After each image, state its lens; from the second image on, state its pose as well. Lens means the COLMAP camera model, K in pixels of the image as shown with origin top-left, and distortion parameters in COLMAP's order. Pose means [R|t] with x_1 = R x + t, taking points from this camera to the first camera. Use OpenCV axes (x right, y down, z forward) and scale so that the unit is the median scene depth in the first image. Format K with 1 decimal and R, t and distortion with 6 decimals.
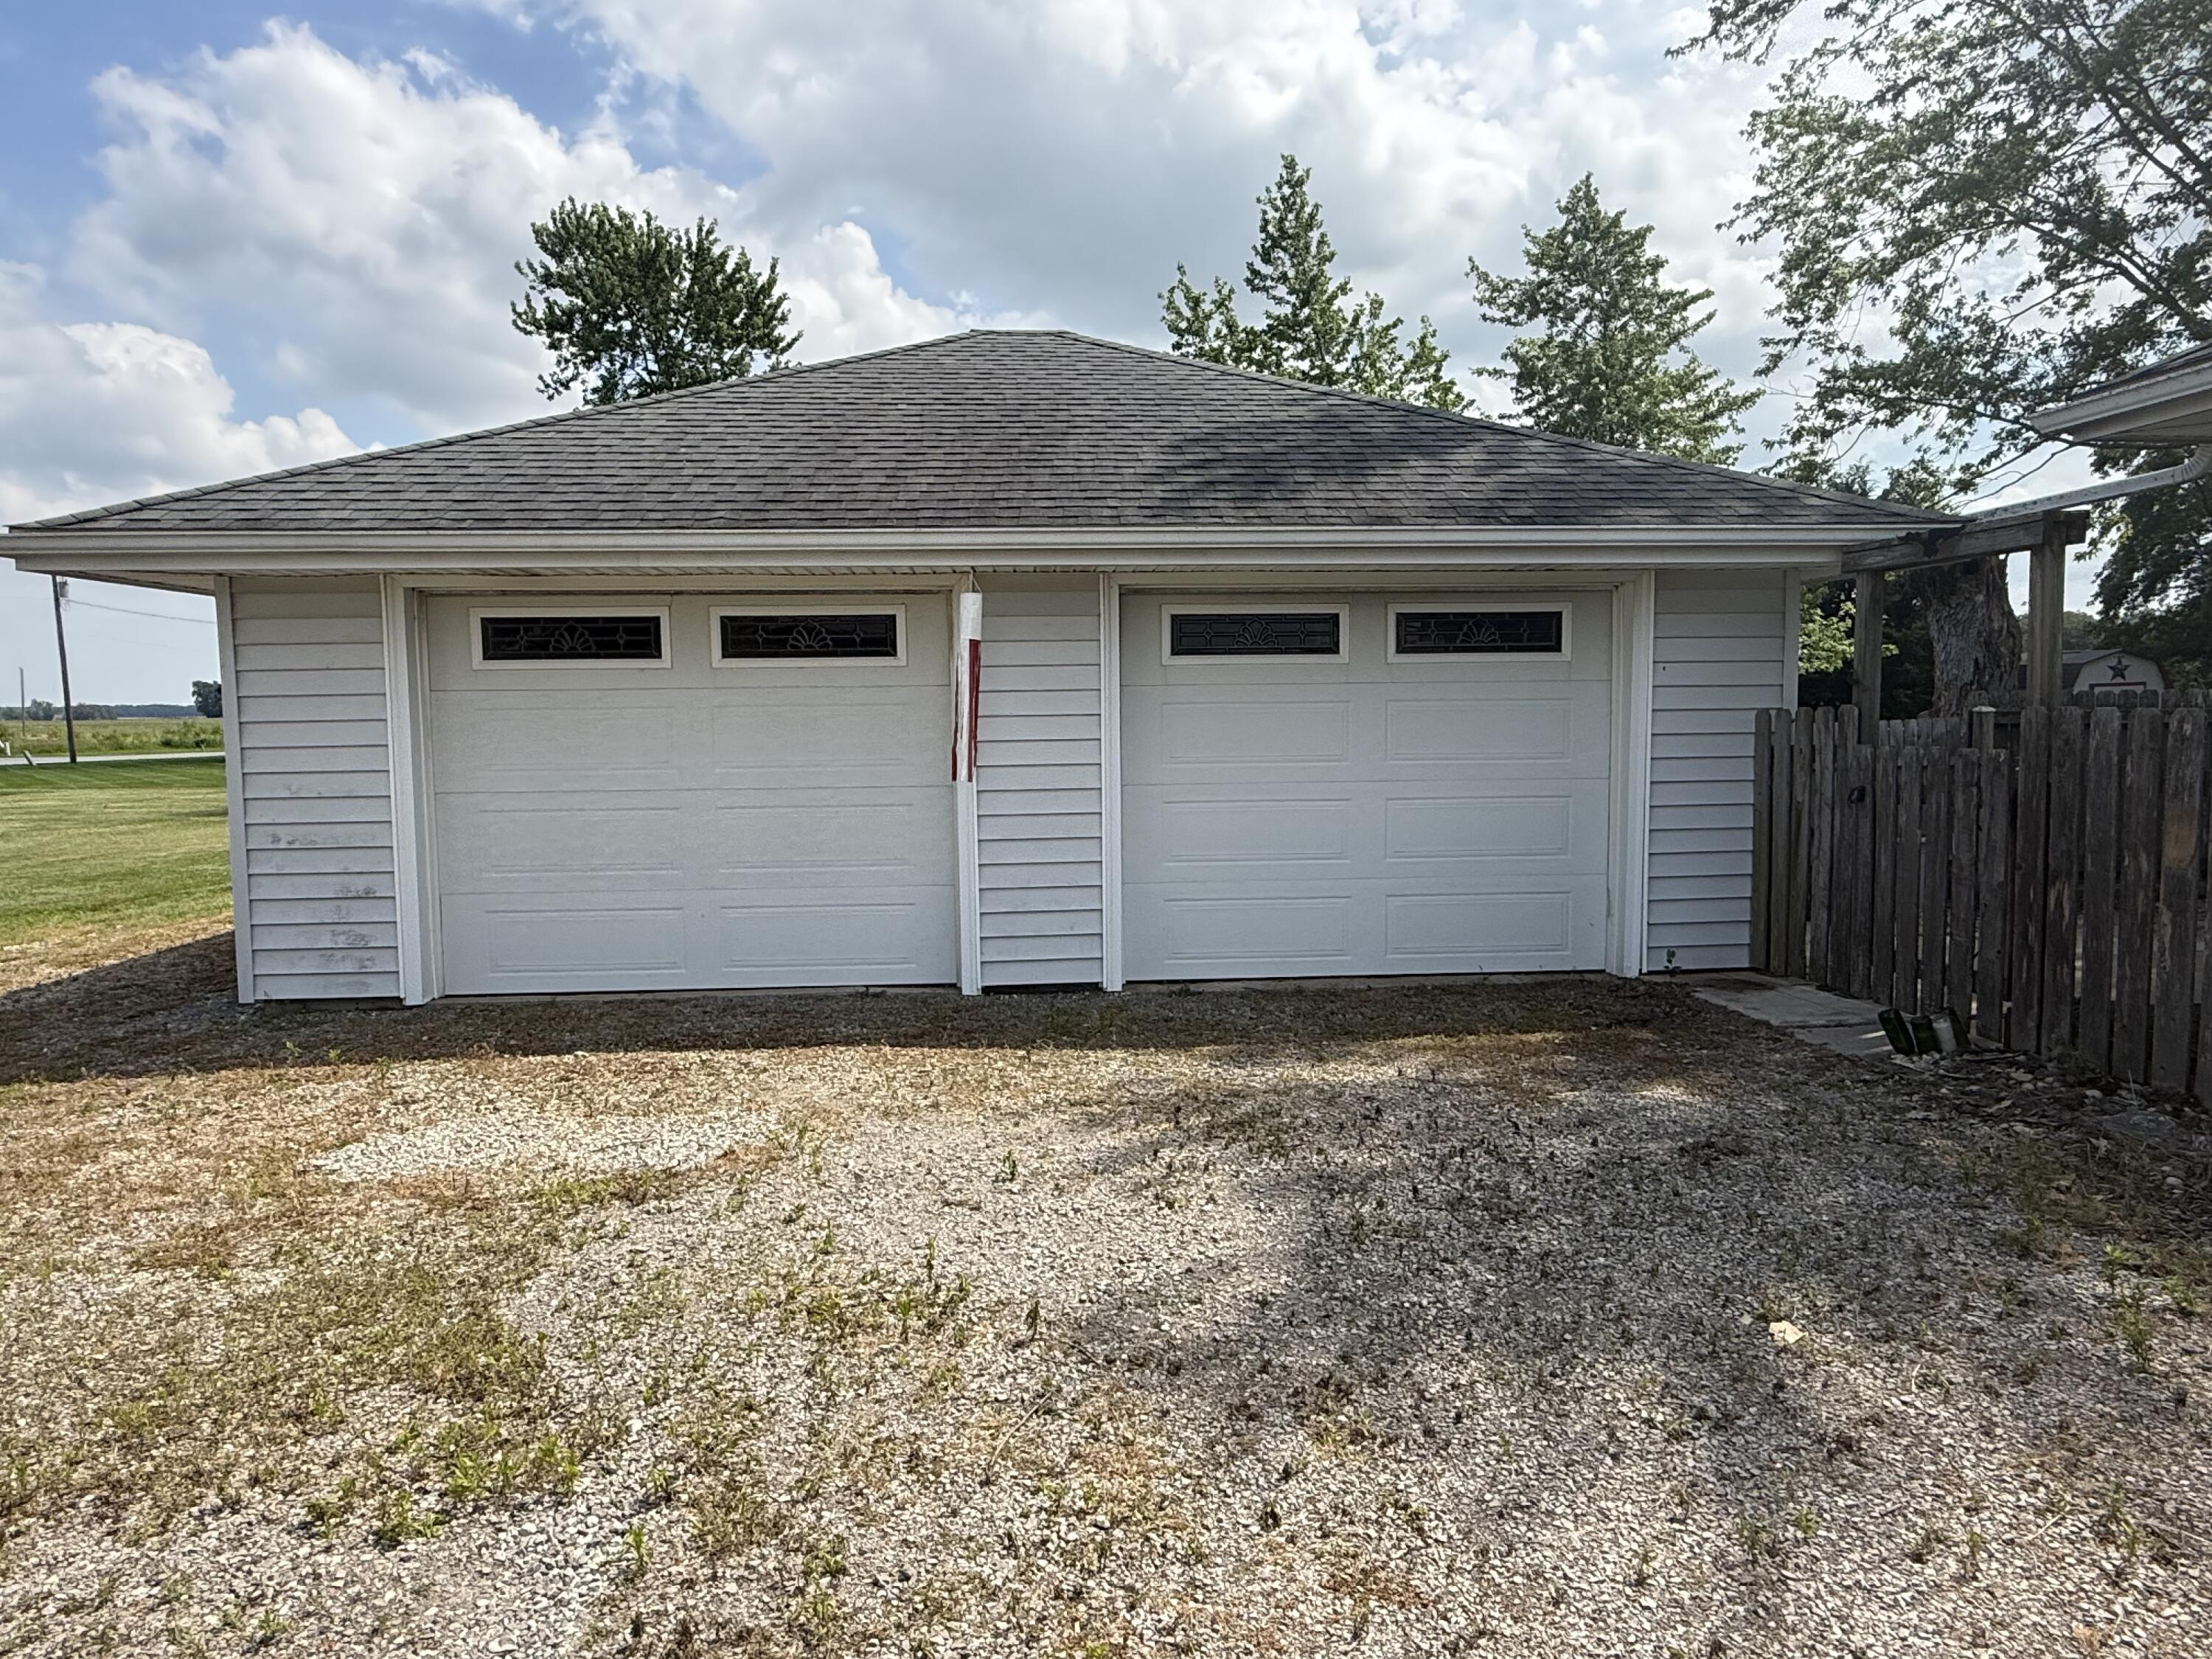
lens RADIAL K [[1434.8, 0, 1106.0], [0, 1434.8, 829.5], [0, 0, 1]] dist [0.008668, 0.002176]
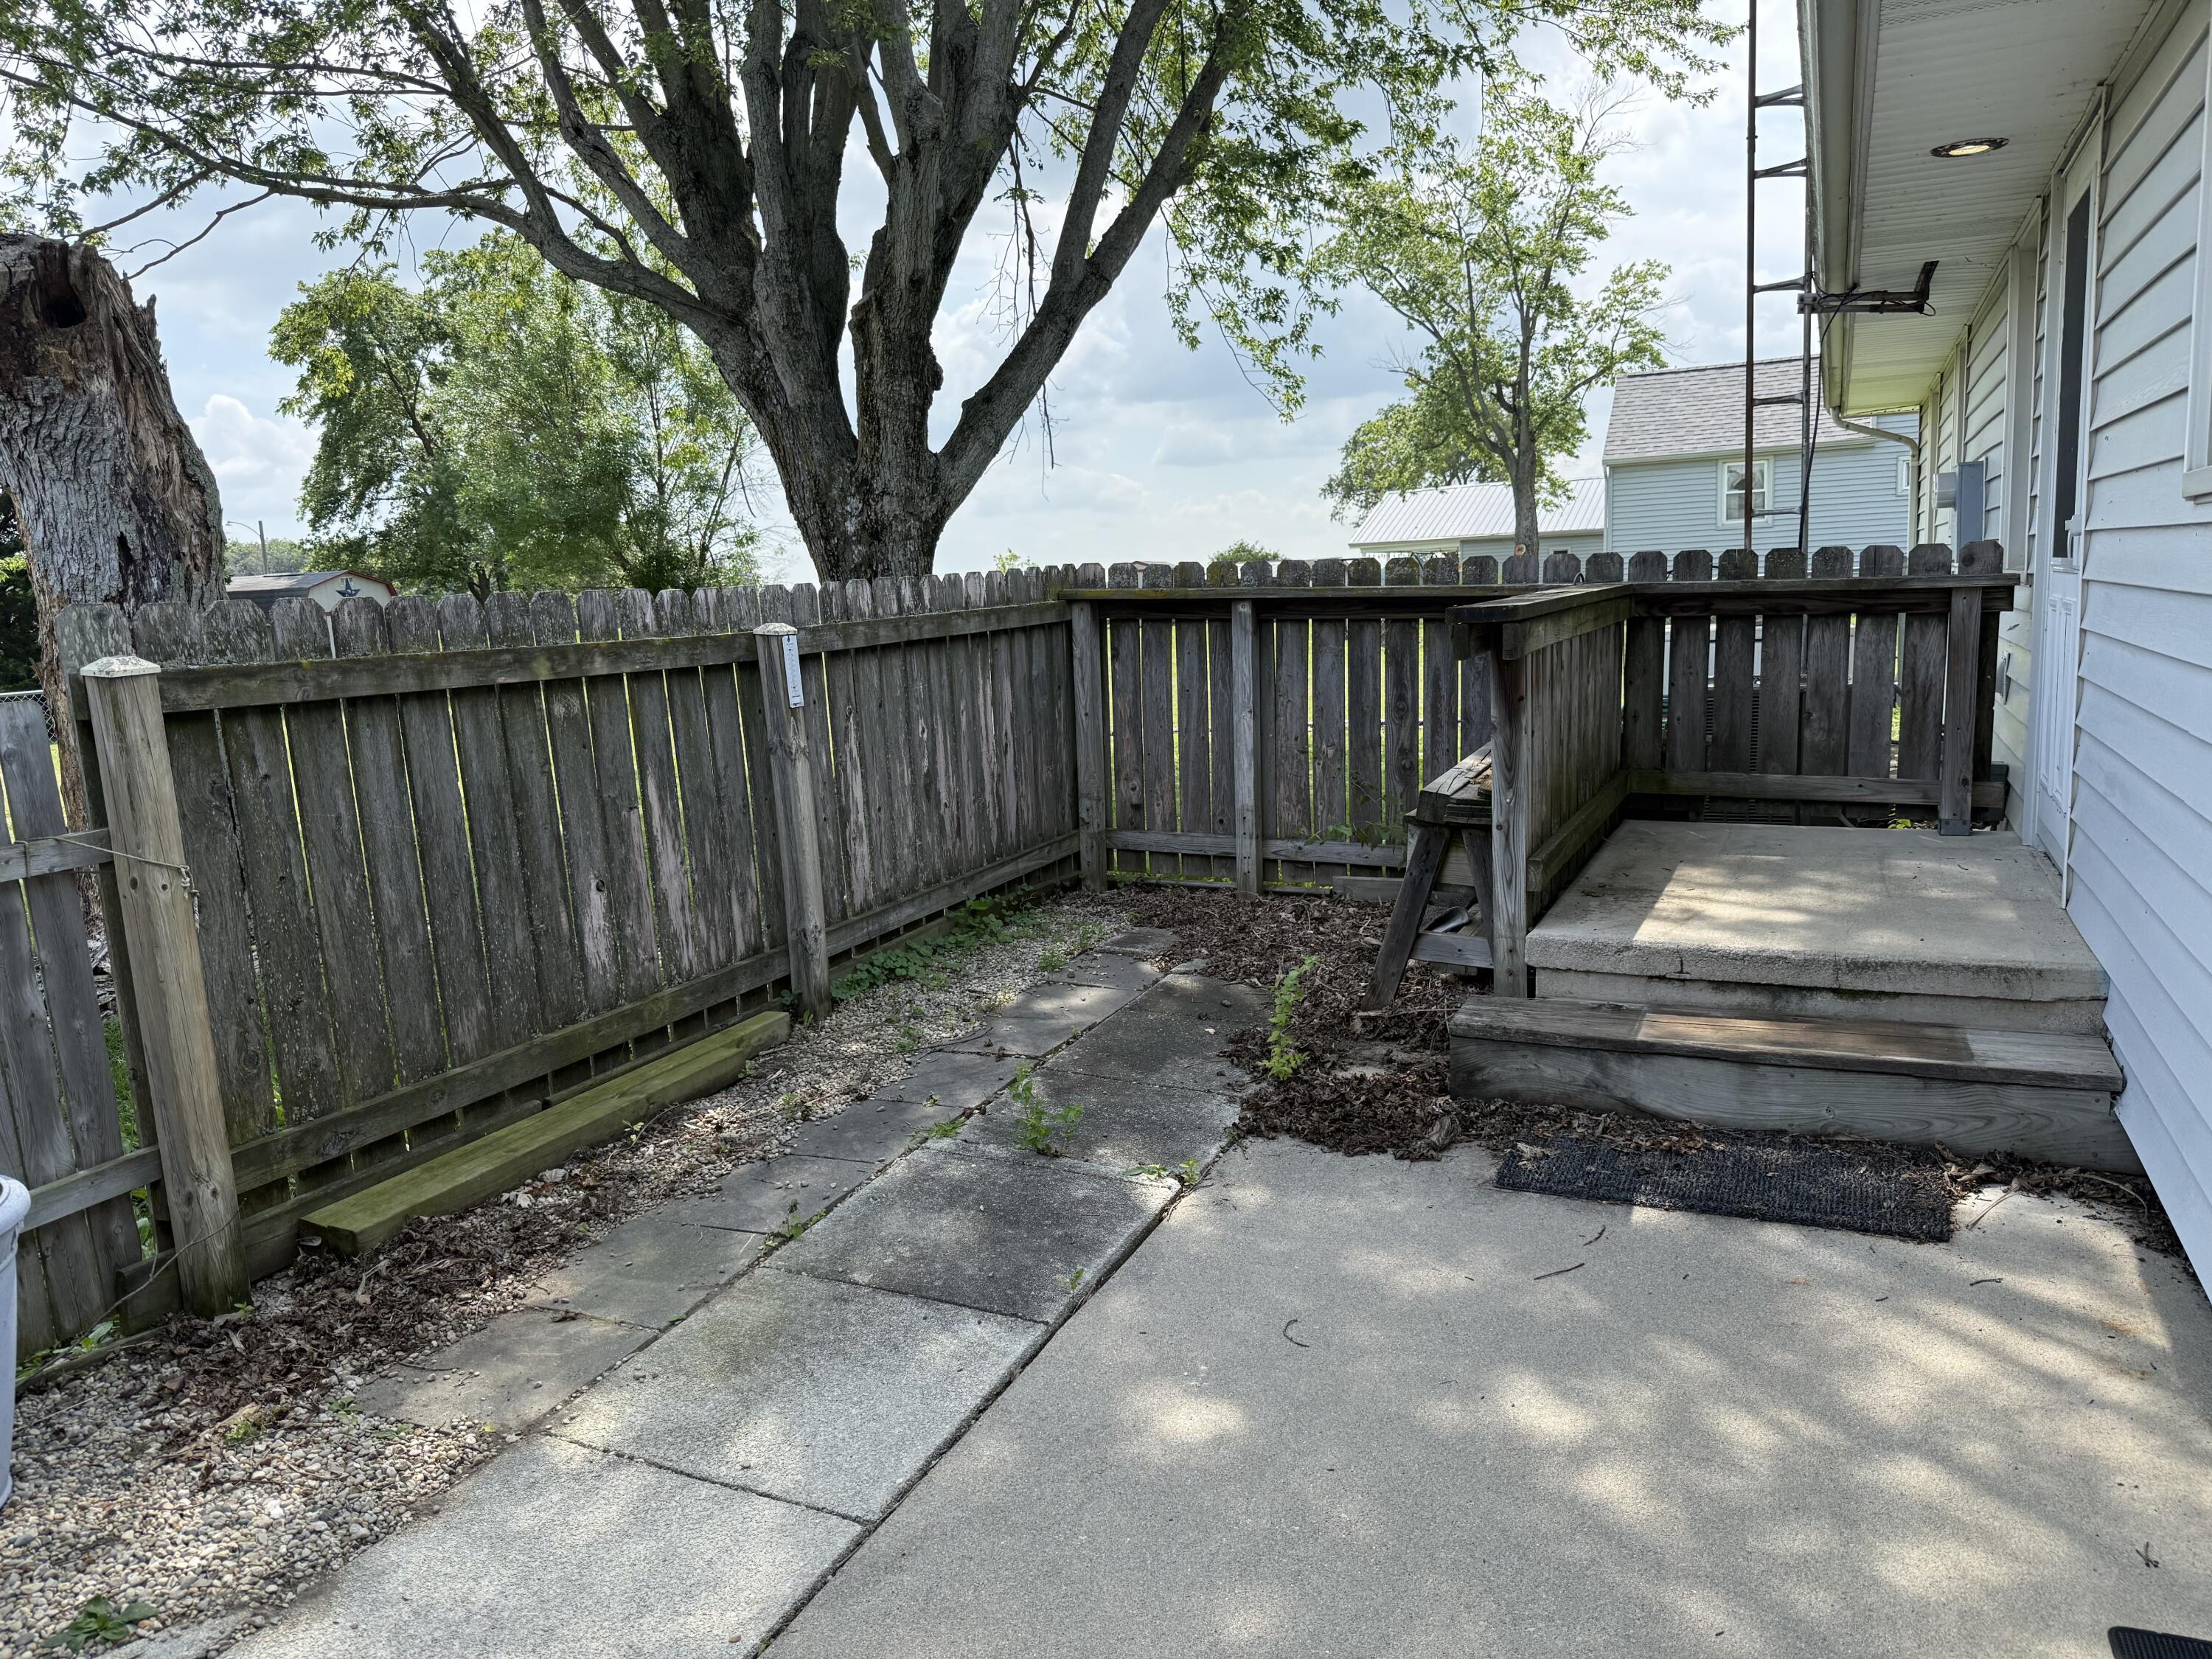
lens RADIAL K [[1530.3, 0, 1106.0], [0, 1530.3, 829.5], [0, 0, 1]] dist [0.003632, 0.001968]
pose [[0.475734, -0.142403, 0.867985, 0.476025], [0.110227, 0.988680, 0.101791, -0.066753], [-0.872655, 0.047250, 0.486046, 0.748066]]
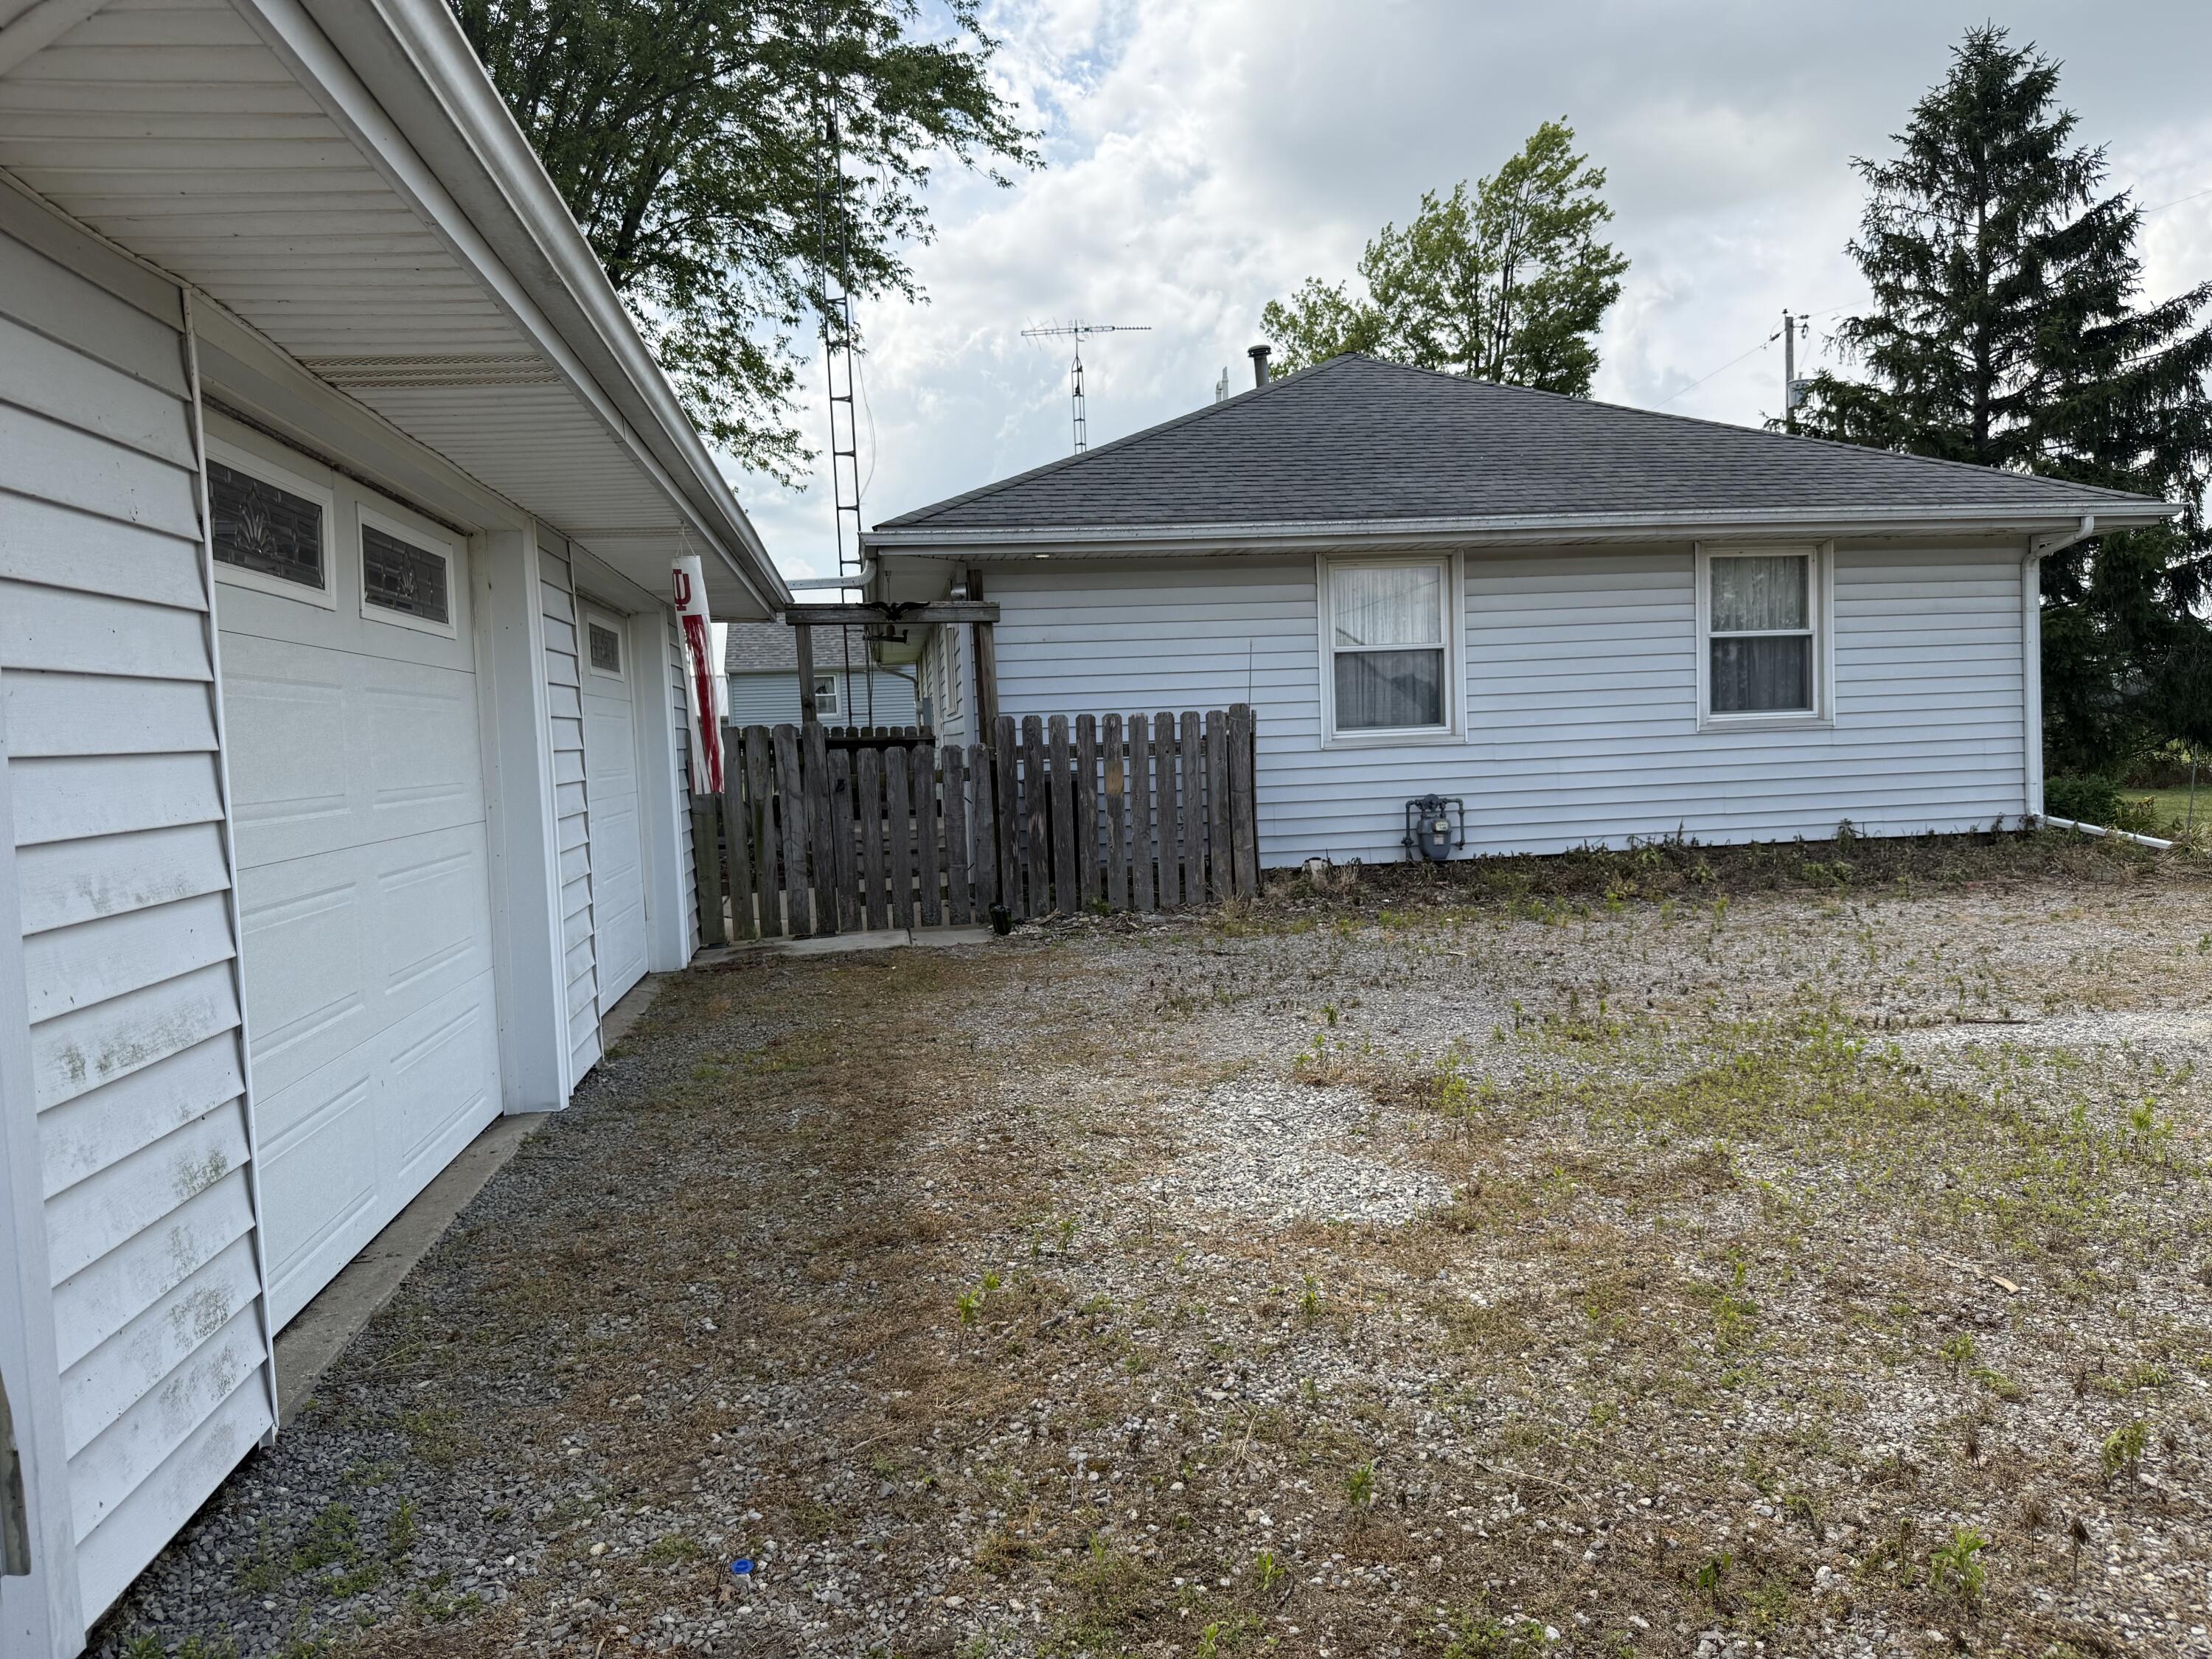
lens RADIAL K [[1530.3, 0, 1106.0], [0, 1530.3, 829.5], [0, 0, 1]] dist [0.003632, 0.001968]
pose [[-0.079962, -0.041932, 0.995916, -0.752585], [0.126888, 0.990559, 0.051894, -0.020181], [-0.988689, 0.130519, -0.073886, 0.667401]]
